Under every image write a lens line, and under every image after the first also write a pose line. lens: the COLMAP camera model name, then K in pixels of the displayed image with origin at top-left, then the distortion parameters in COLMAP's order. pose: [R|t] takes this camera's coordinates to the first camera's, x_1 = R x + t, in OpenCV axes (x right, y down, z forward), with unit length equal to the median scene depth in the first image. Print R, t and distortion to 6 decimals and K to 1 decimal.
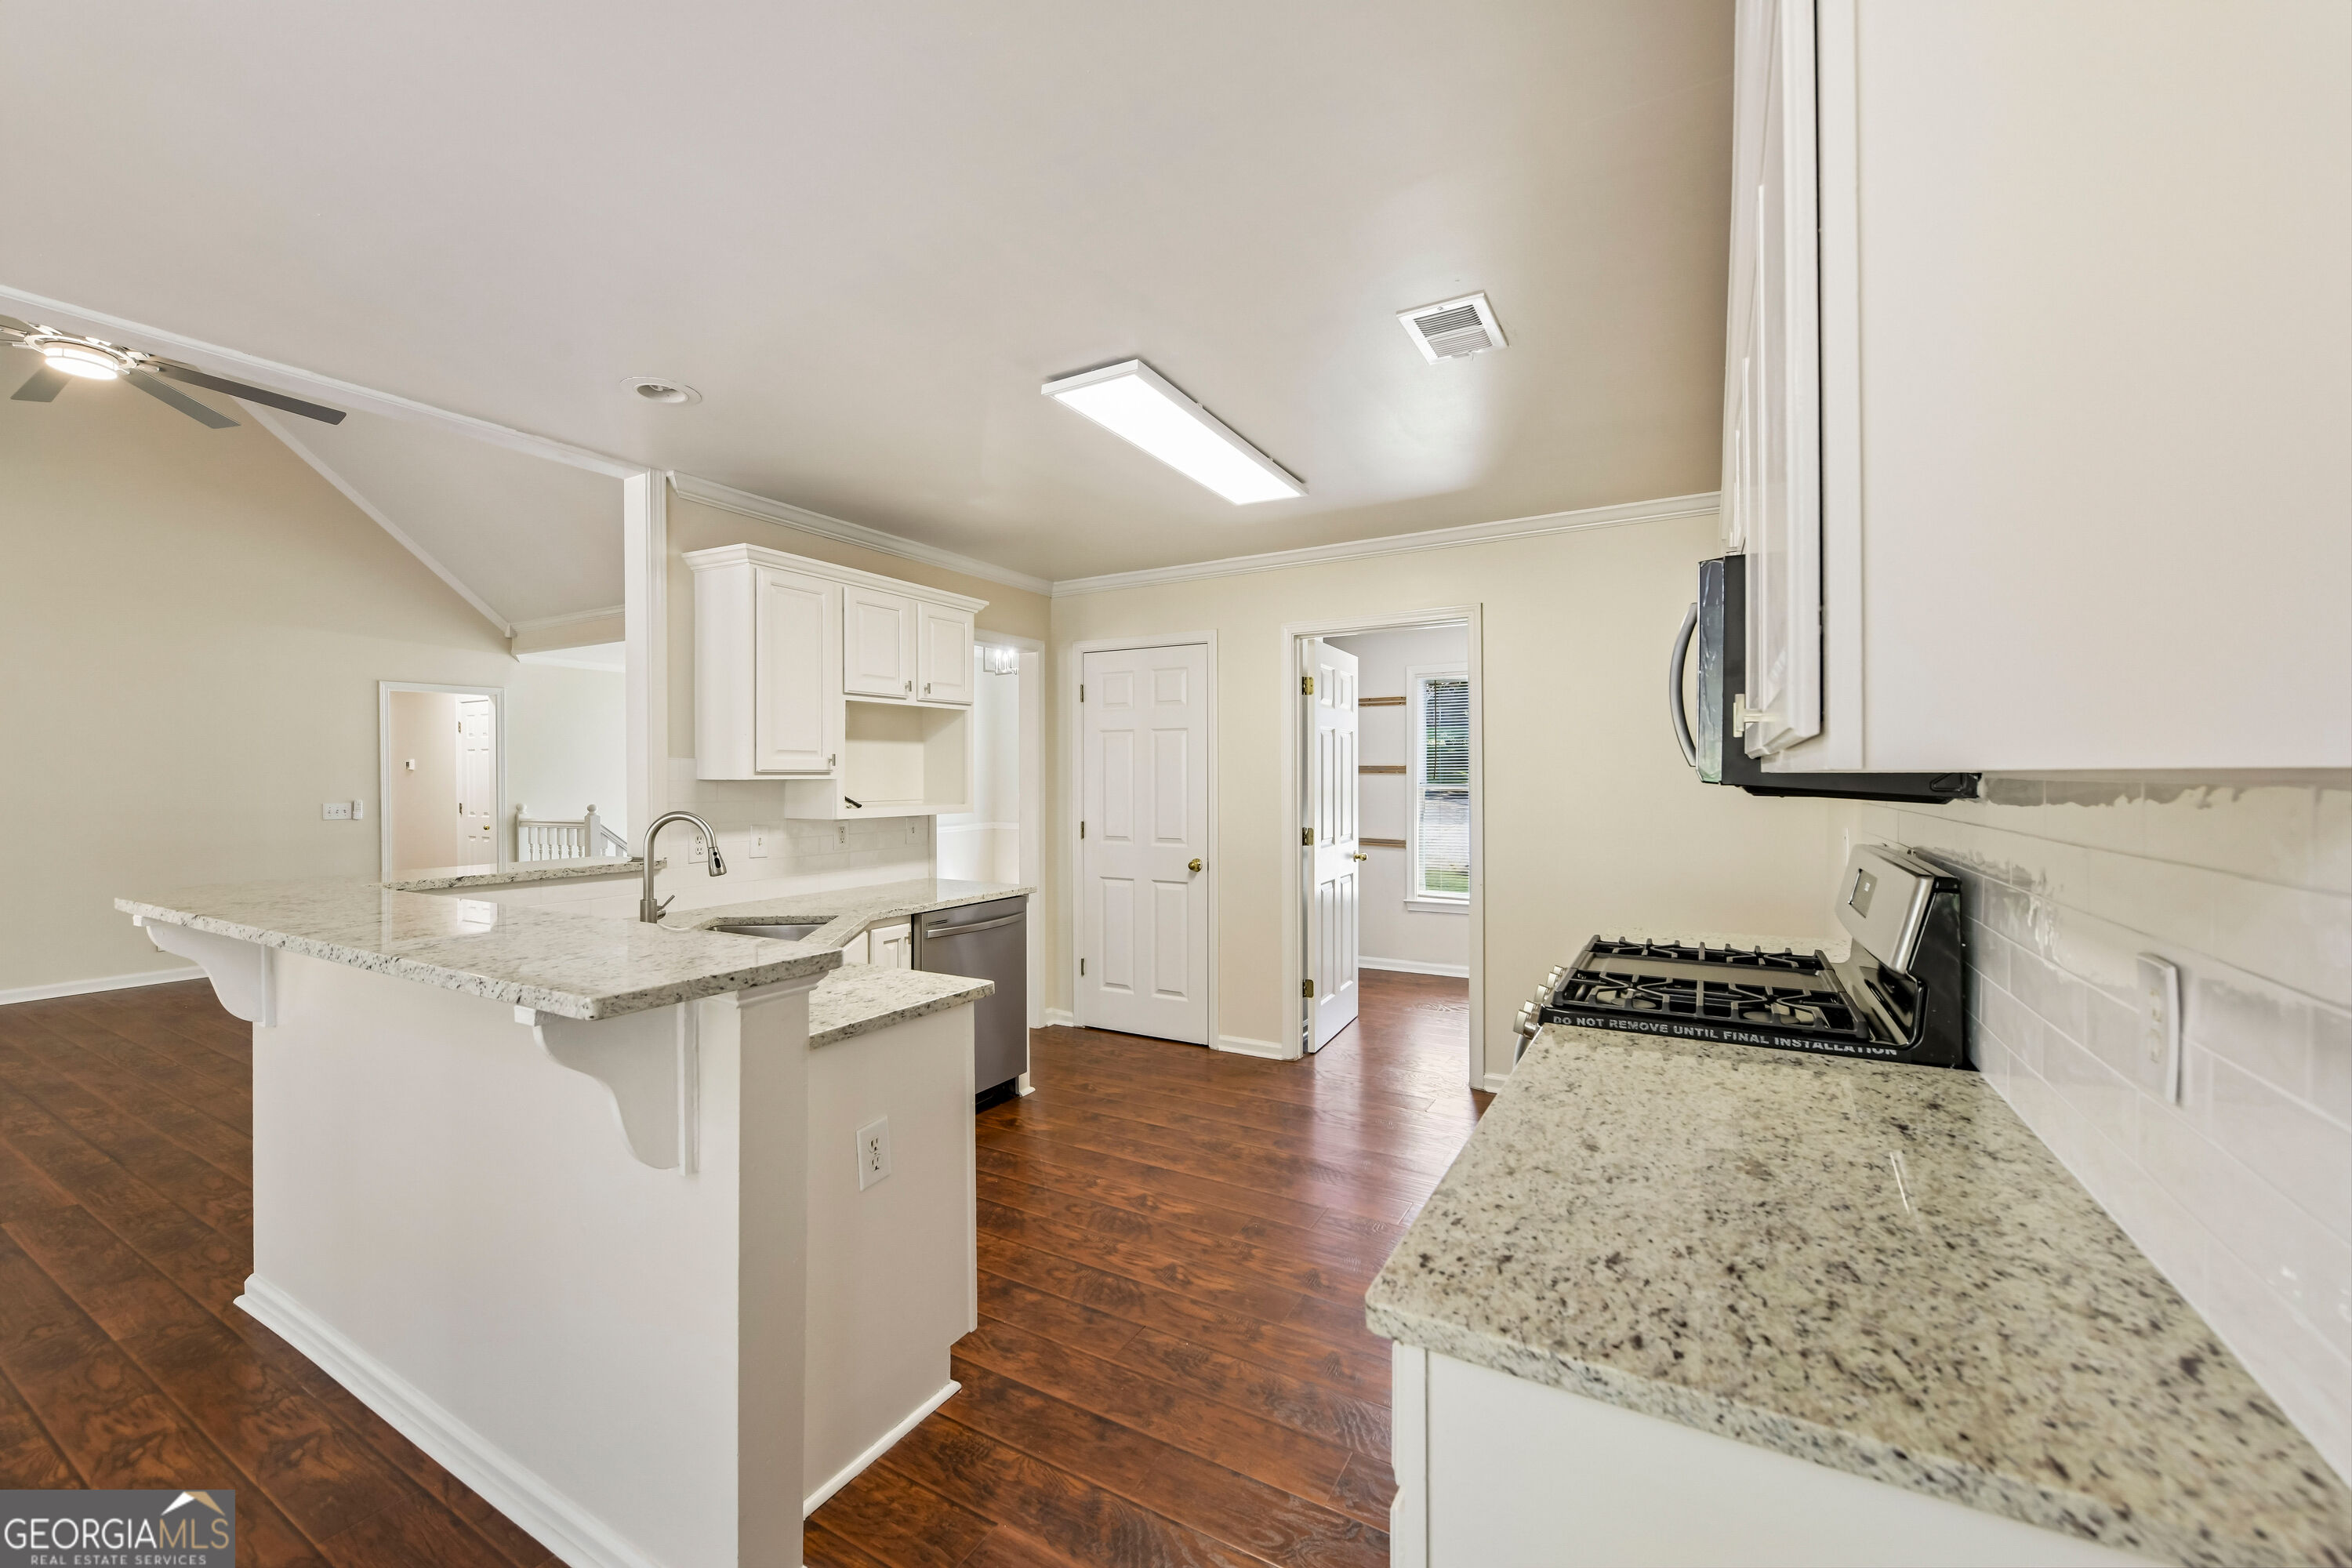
lens RADIAL K [[934.8, 0, 1161.9], [0, 934.8, 784.2], [0, 0, 1]] dist [-0.003490, -0.000278]
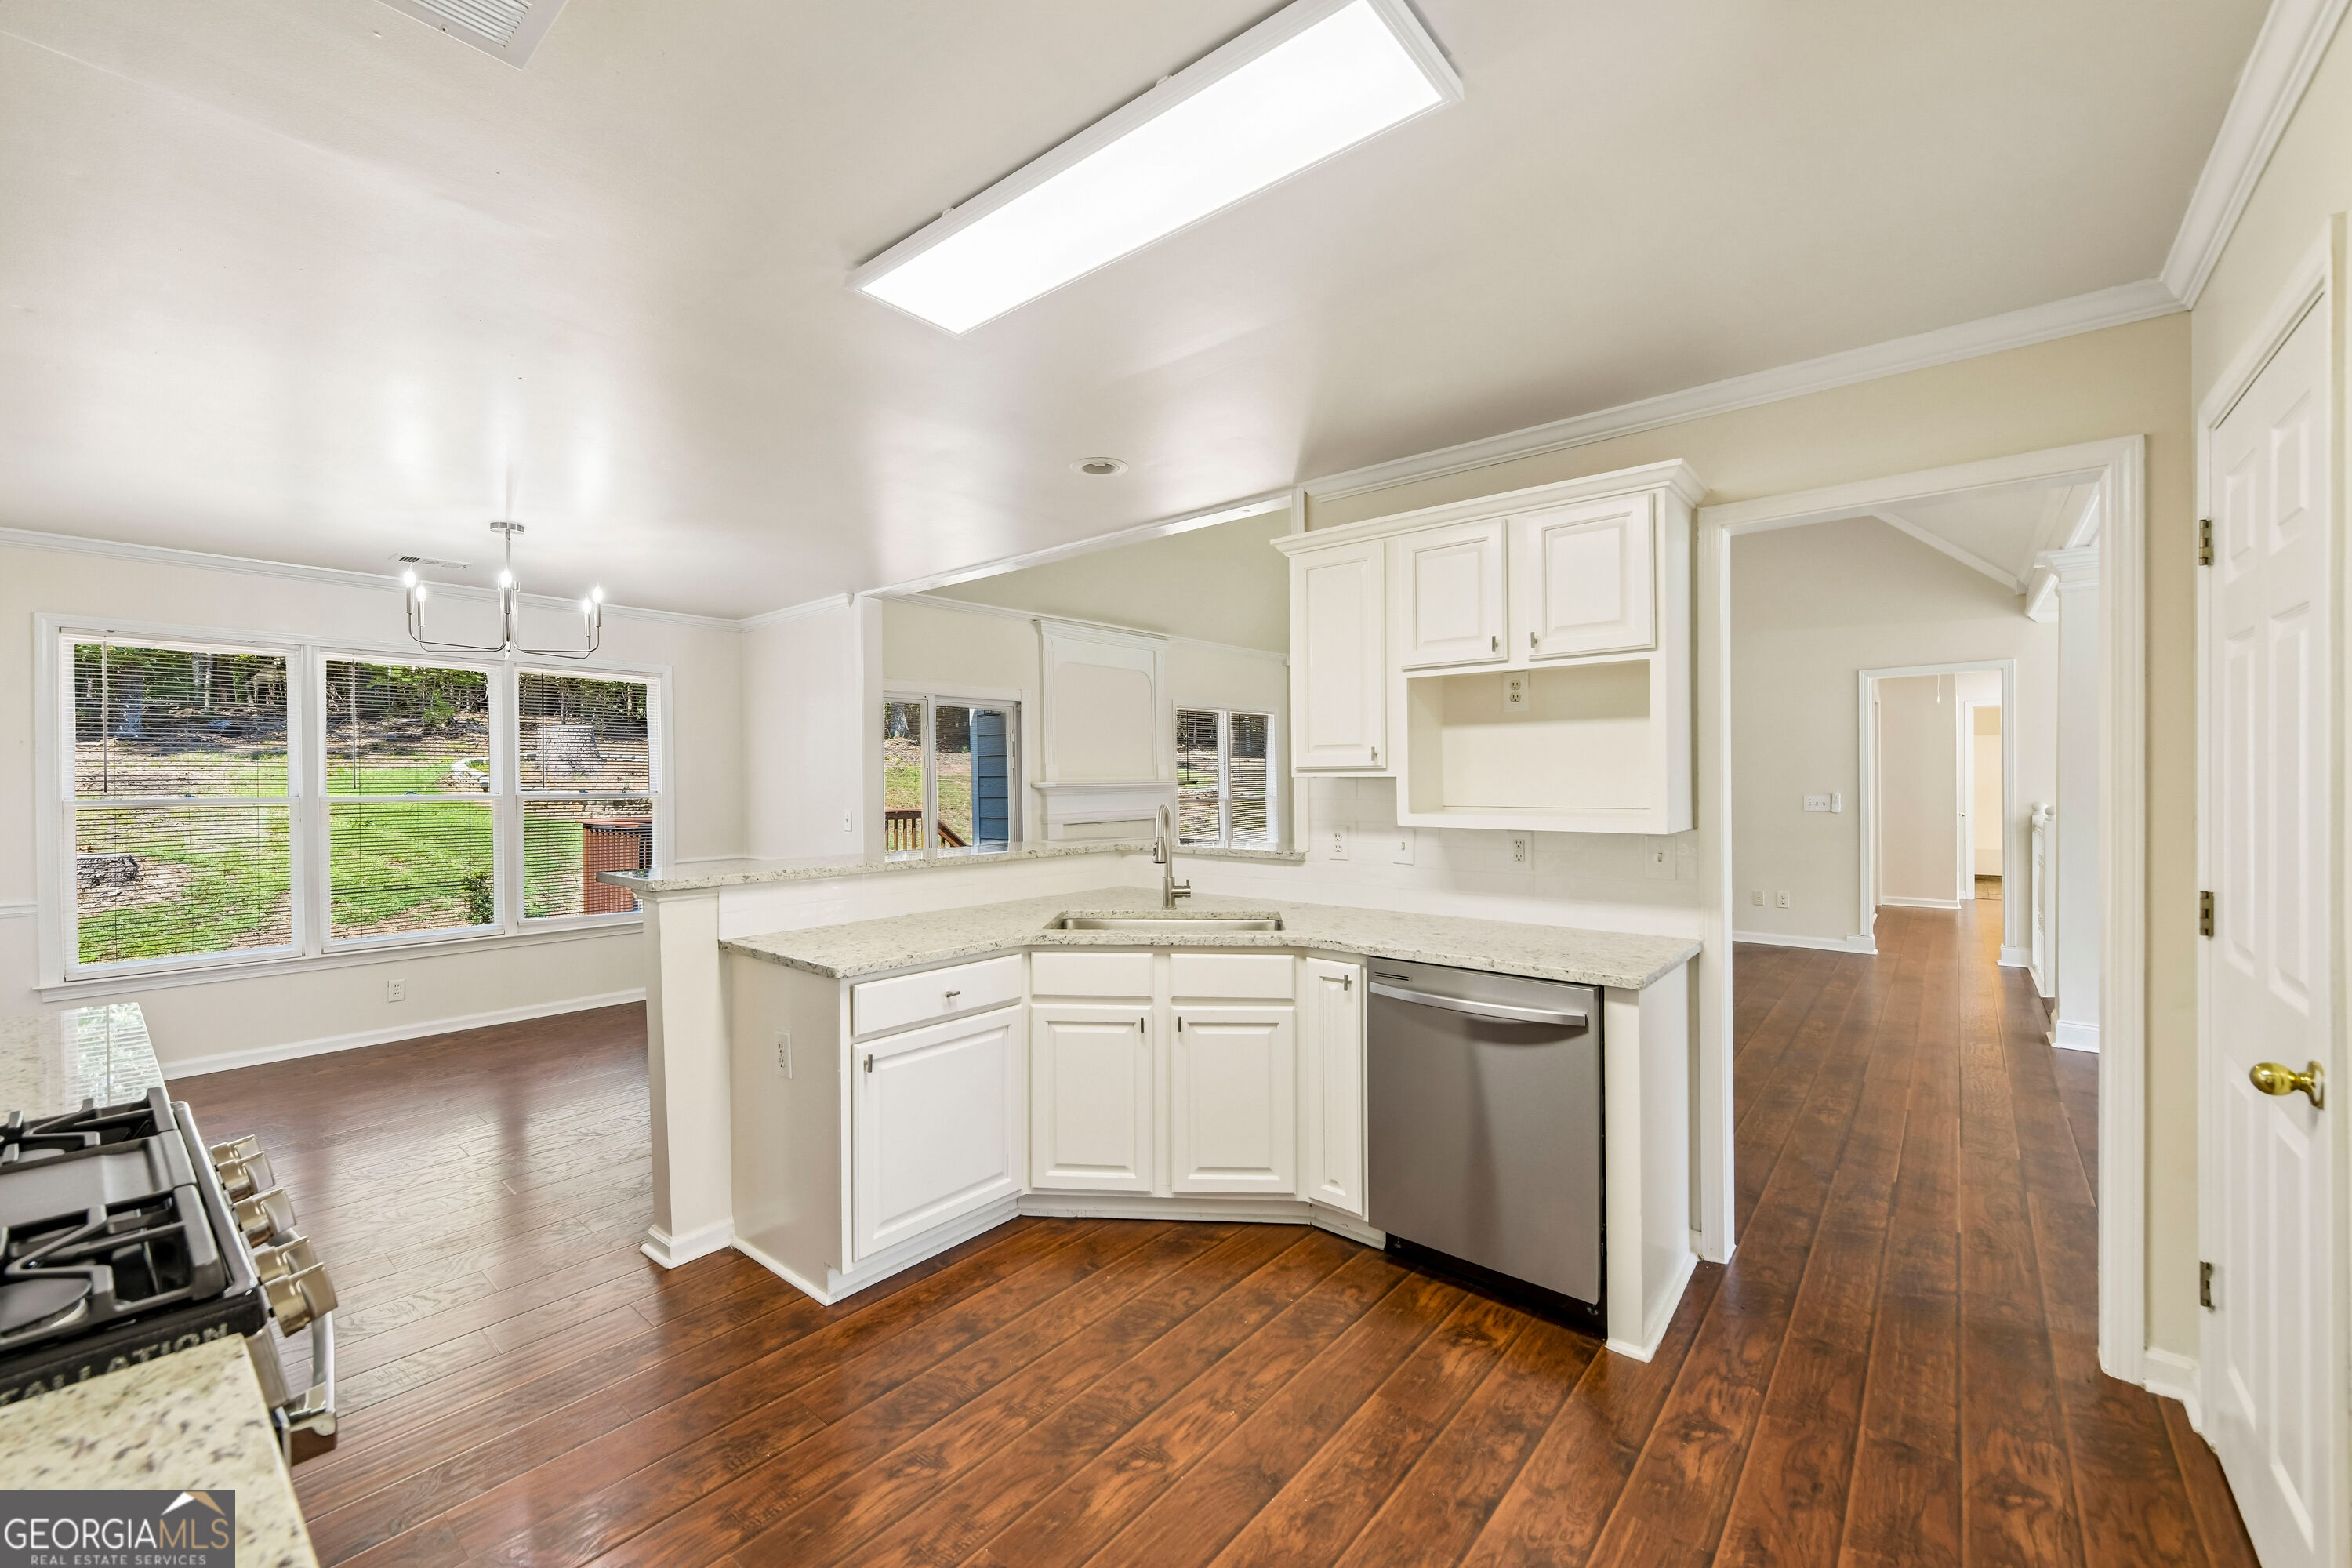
lens RADIAL K [[934.8, 0, 1166.8], [0, 934.8, 779.7], [0, 0, 1]] dist [-0.003490, -0.000278]
pose [[-0.171161, 0.007490, -0.985215, 0.505441], [-0.000436, 0.999970, 0.007678, -0.009326], [0.985243, 0.001744, -0.171153, 0.960837]]
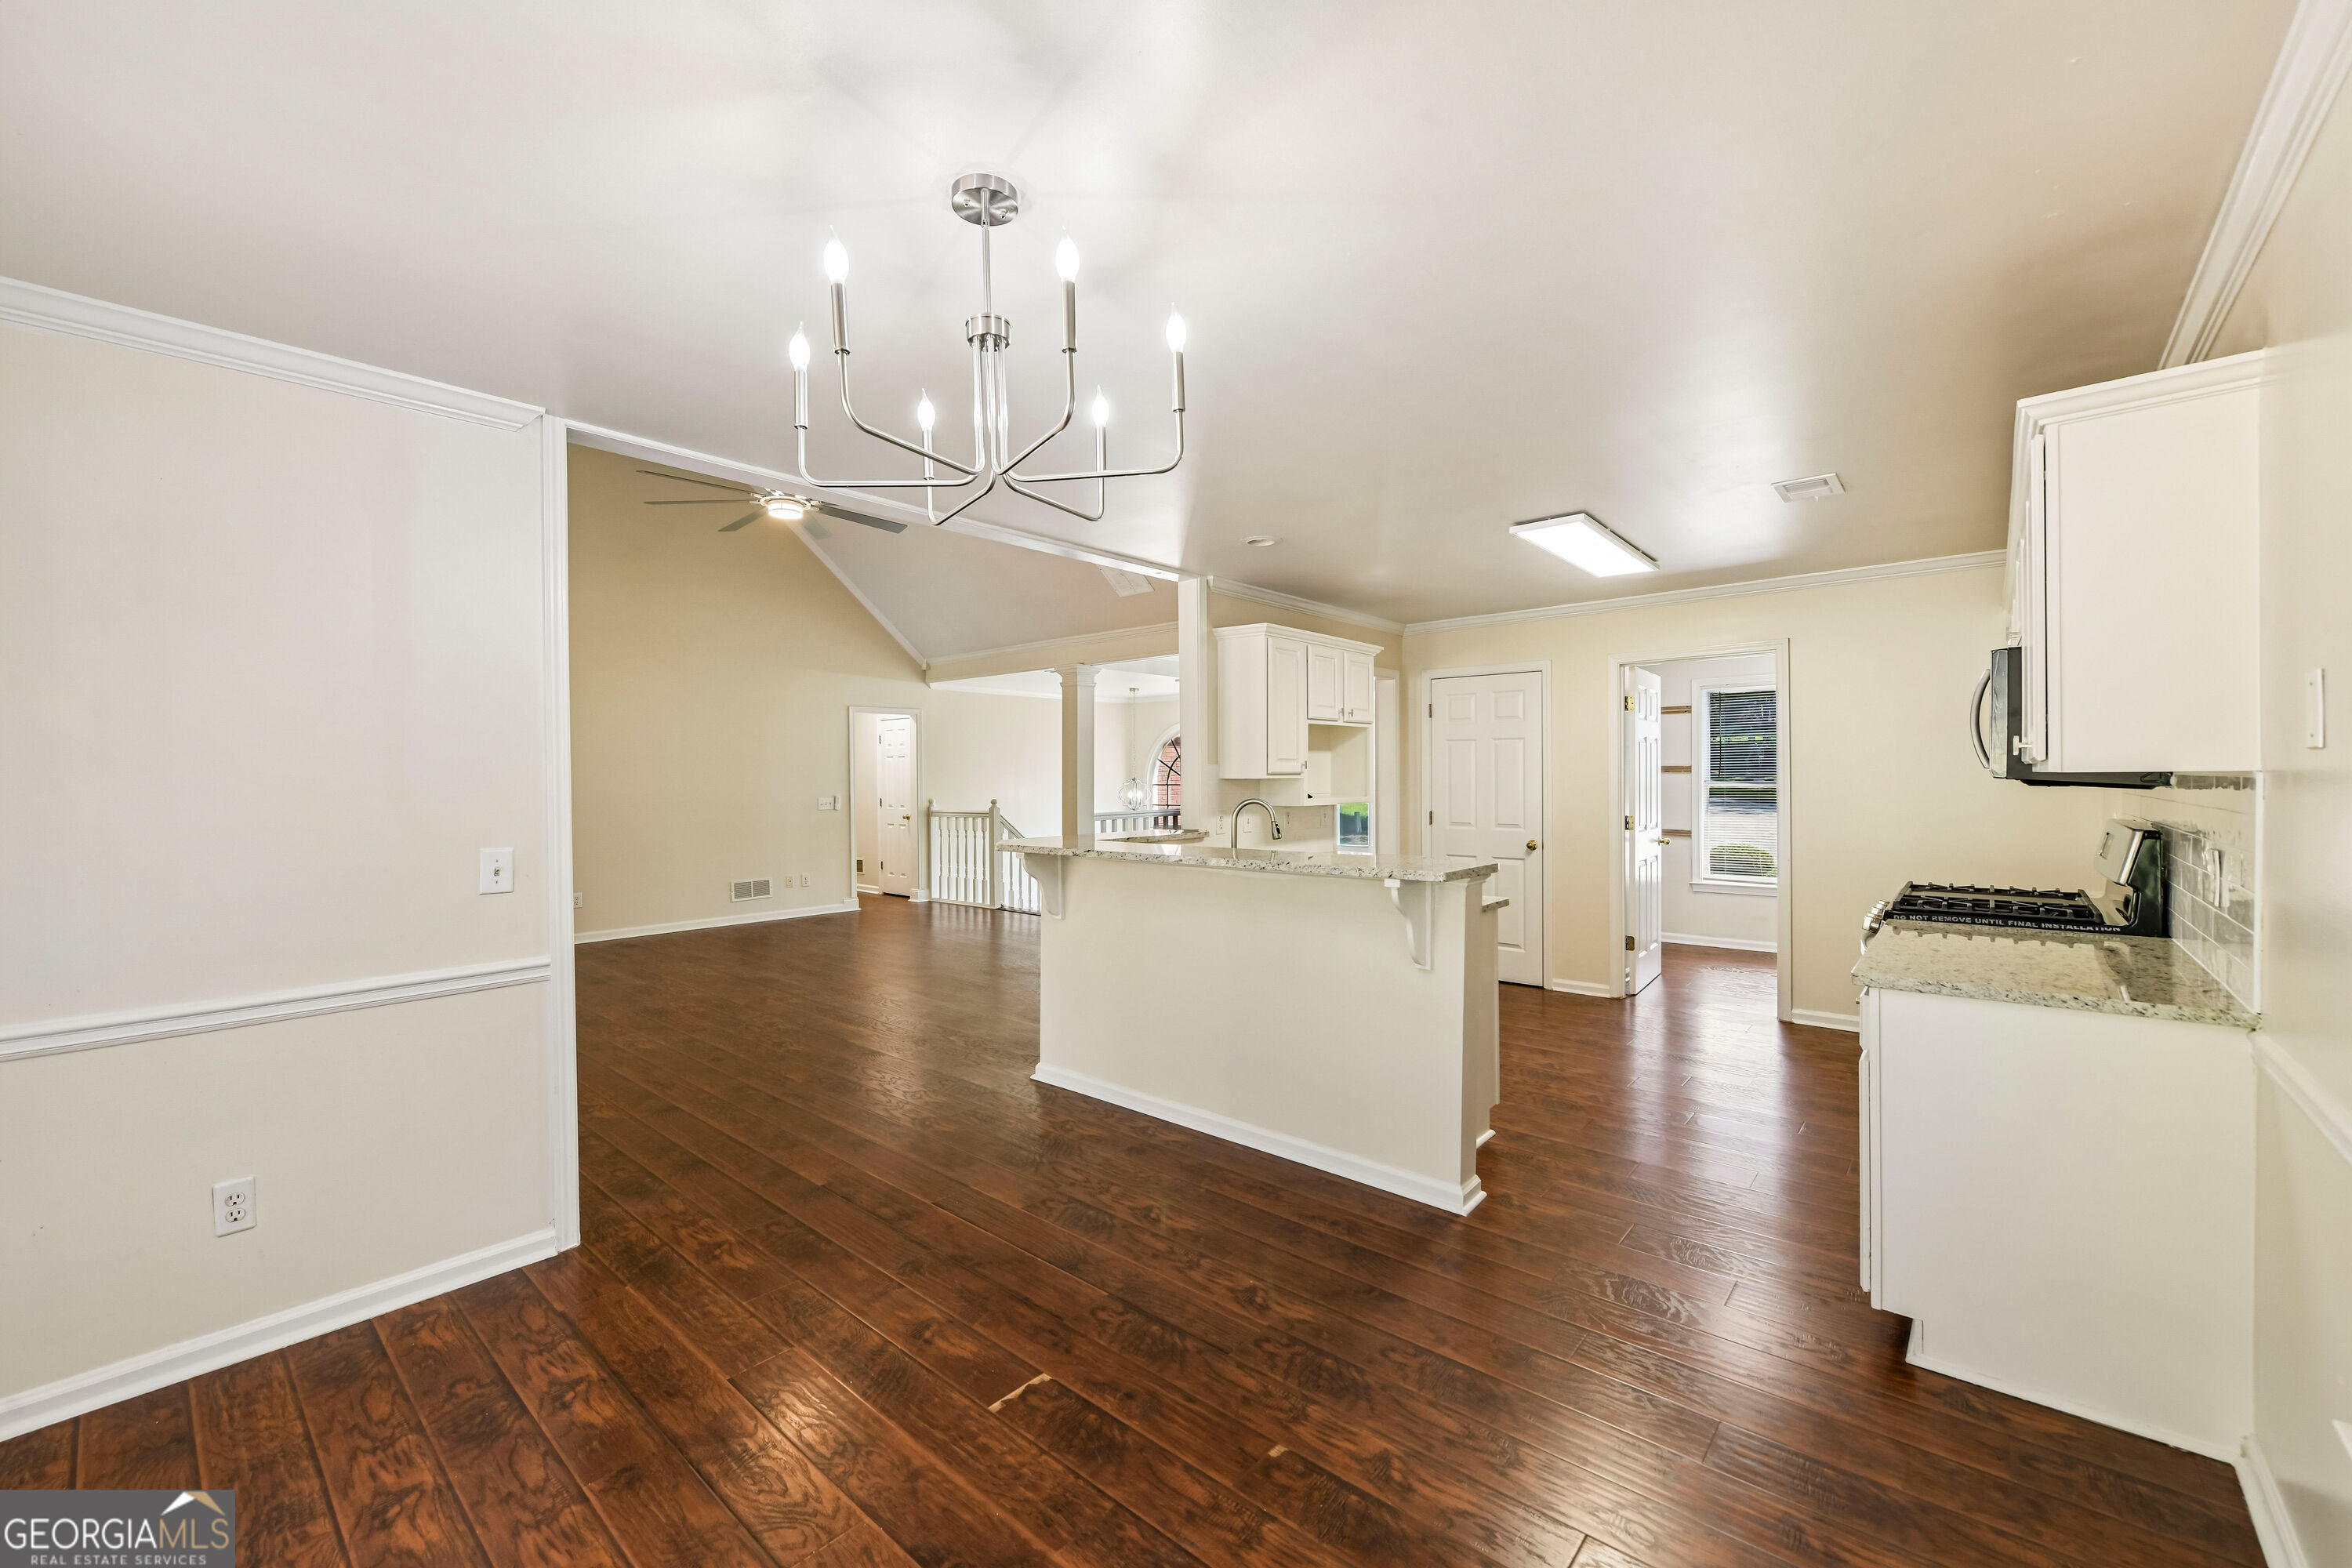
lens RADIAL K [[934.8, 0, 1167.2], [0, 934.8, 785.1], [0, 0, 1]] dist [-0.003490, -0.000278]
pose [[0.981148, -0.001490, -0.193250, -0.281674], [0.001753, 0.999998, 0.001188, 0.002930], [0.193248, -0.001505, 0.981149, -0.472512]]
